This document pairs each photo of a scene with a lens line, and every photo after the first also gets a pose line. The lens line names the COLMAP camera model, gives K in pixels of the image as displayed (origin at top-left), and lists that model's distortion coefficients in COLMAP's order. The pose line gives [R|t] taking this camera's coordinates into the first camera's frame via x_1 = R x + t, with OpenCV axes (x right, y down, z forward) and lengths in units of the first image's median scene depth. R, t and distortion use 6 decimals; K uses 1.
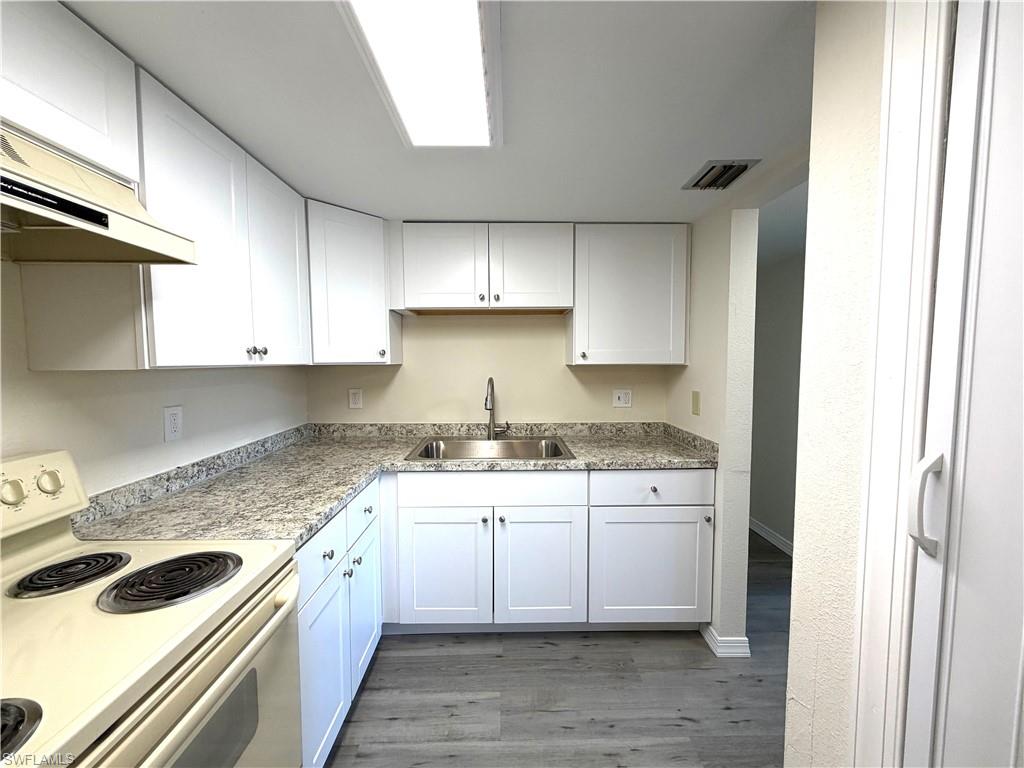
lens RADIAL K [[410.5, 0, 512.0], [0, 410.5, 384.0], [0, 0, 1]] dist [0.000479, -0.000104]
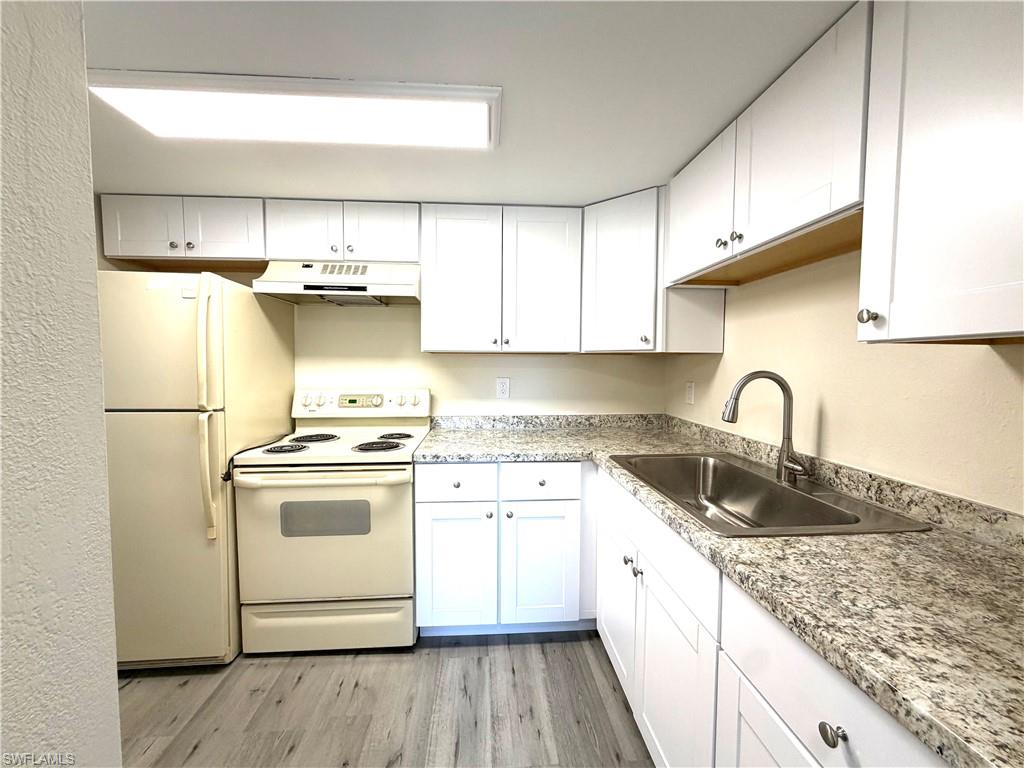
lens RADIAL K [[410.5, 0, 512.0], [0, 410.5, 384.0], [0, 0, 1]] dist [0.000479, -0.000104]
pose [[0.047474, 0.054960, -0.997359, 0.683414], [-0.065384, 0.996515, 0.051801, -0.006851], [0.996730, 0.062752, 0.050902, 0.795783]]
